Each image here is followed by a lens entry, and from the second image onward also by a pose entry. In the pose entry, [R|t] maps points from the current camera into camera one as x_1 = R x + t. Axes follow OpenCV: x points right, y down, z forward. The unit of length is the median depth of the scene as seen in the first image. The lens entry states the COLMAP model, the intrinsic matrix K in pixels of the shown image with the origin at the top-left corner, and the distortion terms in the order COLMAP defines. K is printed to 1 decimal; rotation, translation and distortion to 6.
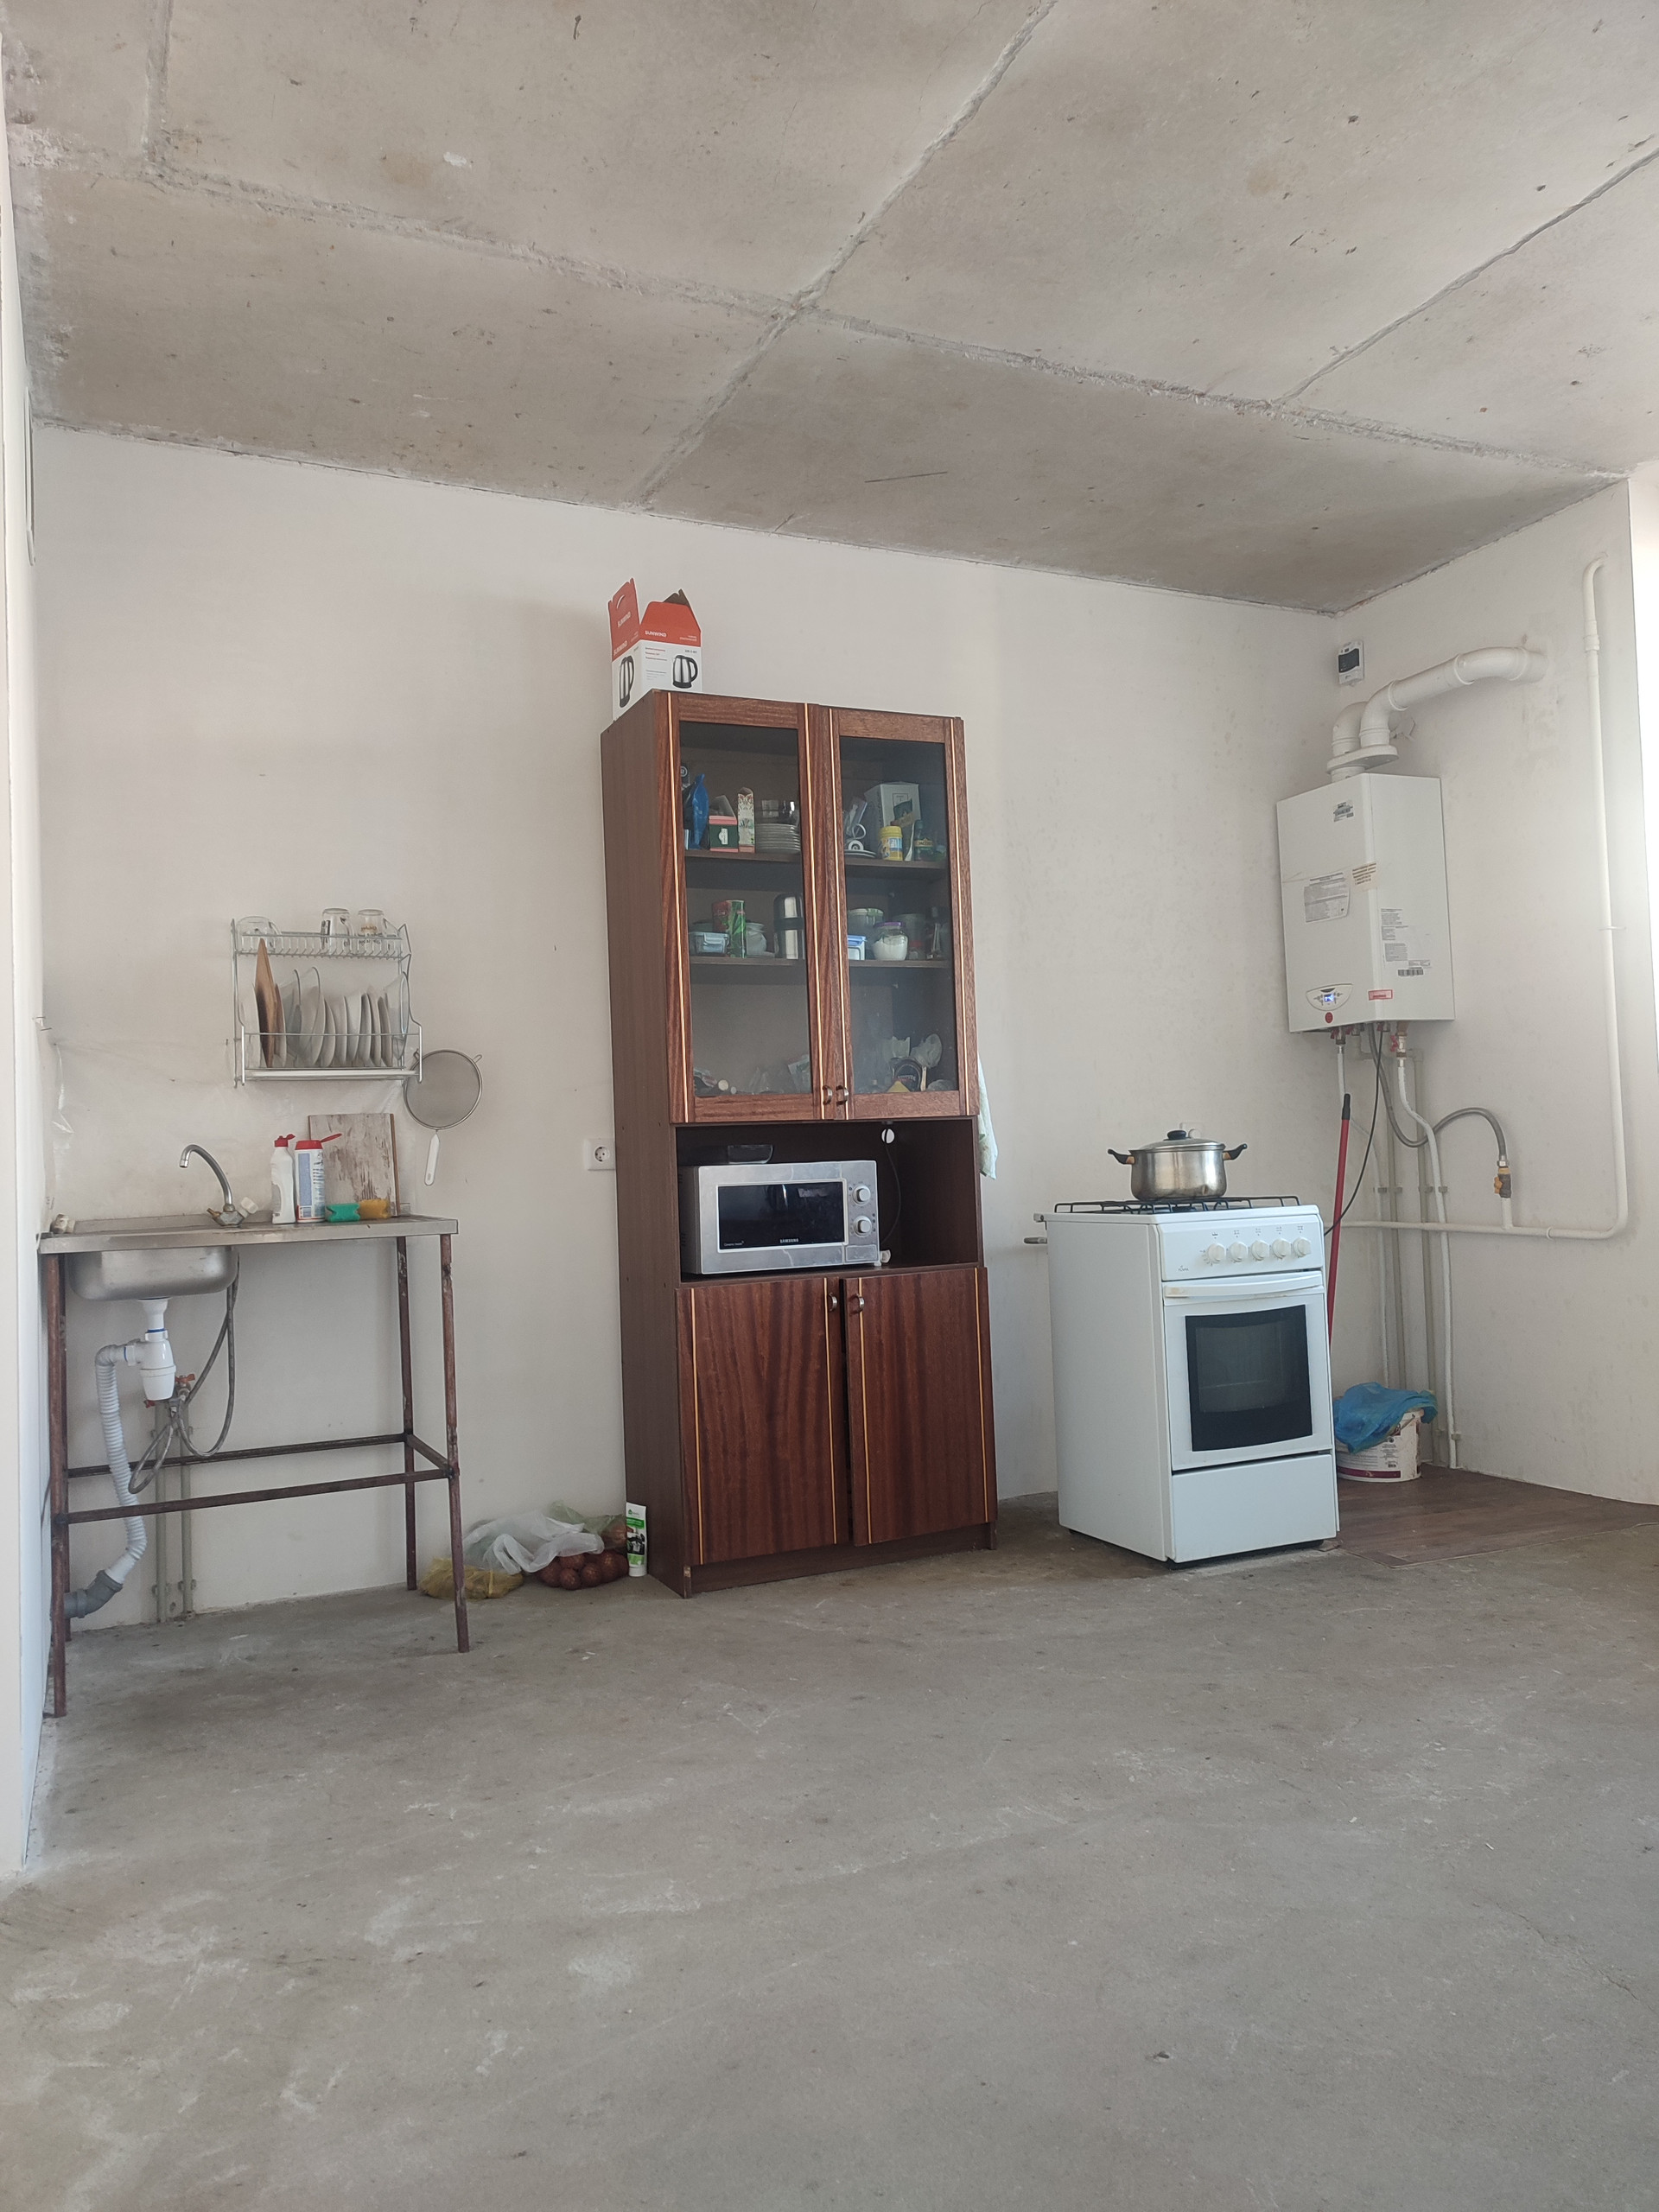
lens RADIAL K [[1614.8, 0, 834.5], [0, 1614.8, 1089.9], [0, 0, 1]] dist [0.040238, -0.026490]
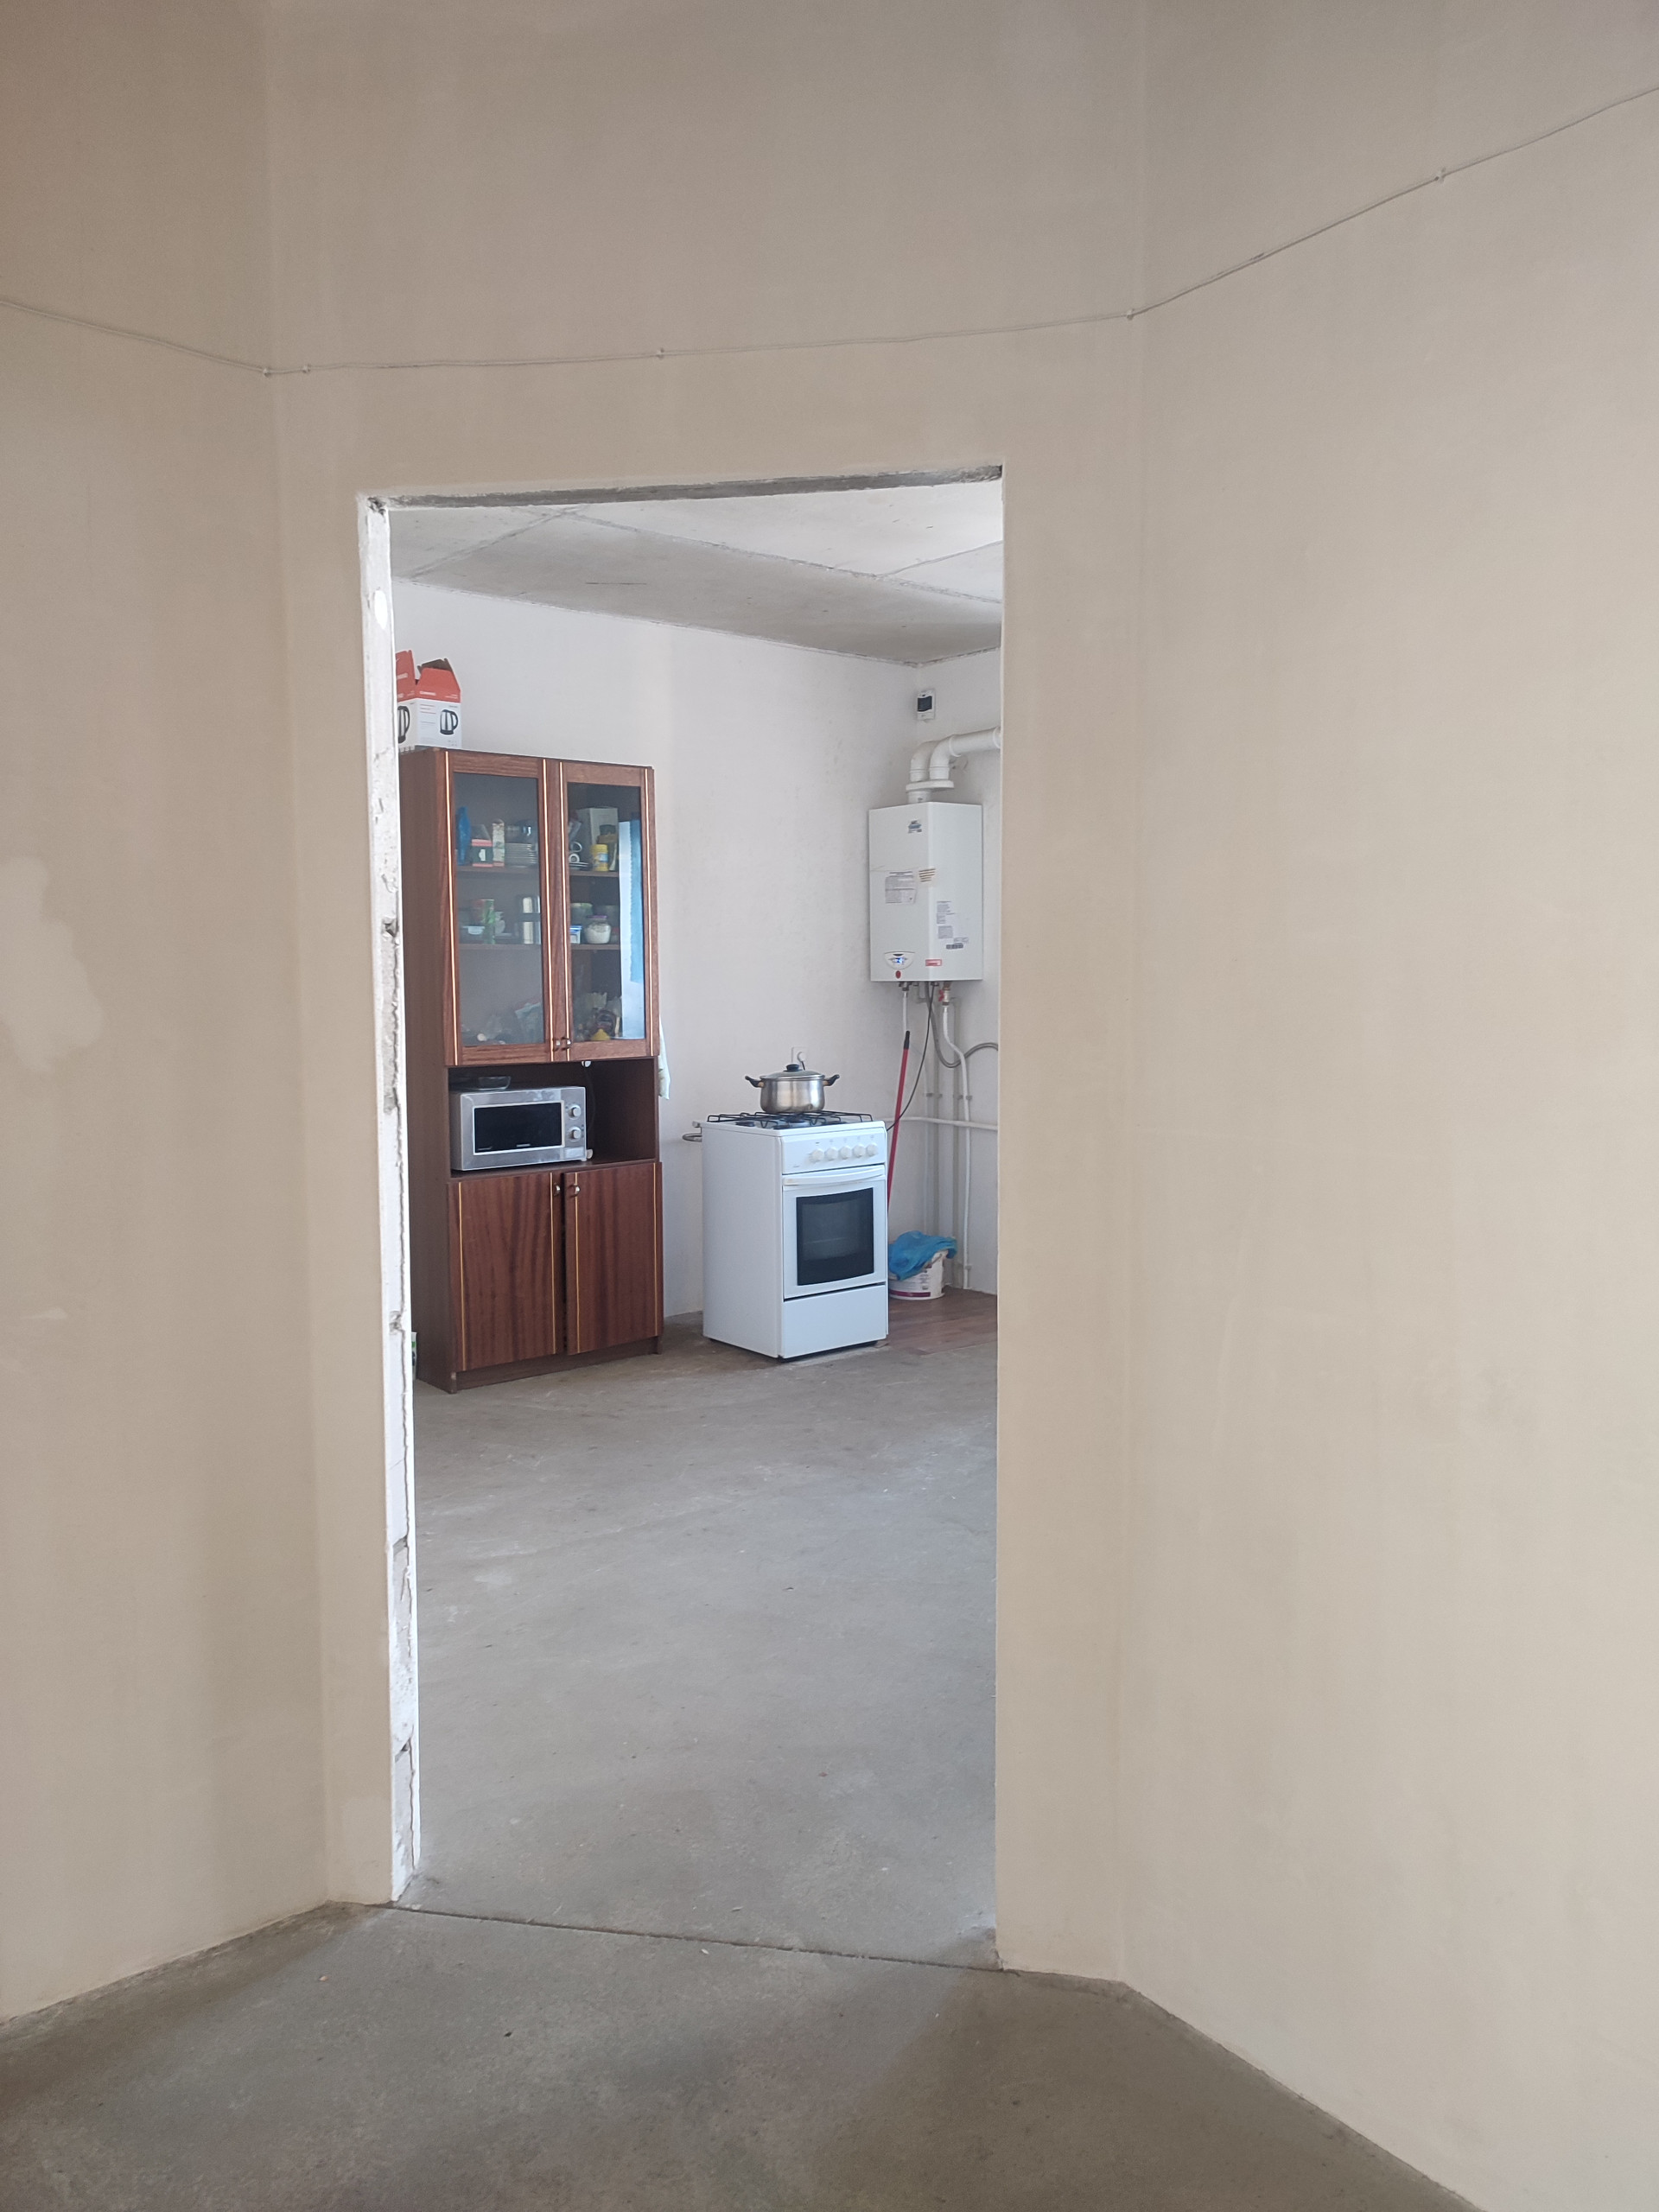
lens RADIAL K [[1614.8, 0, 834.5], [0, 1614.8, 1089.9], [0, 0, 1]] dist [0.040238, -0.026490]
pose [[0.967115, 0.011649, 0.254074, -0.122718], [-0.040908, 0.993069, 0.110185, -0.118834], [-0.251030, -0.116955, 0.960888, -0.408265]]
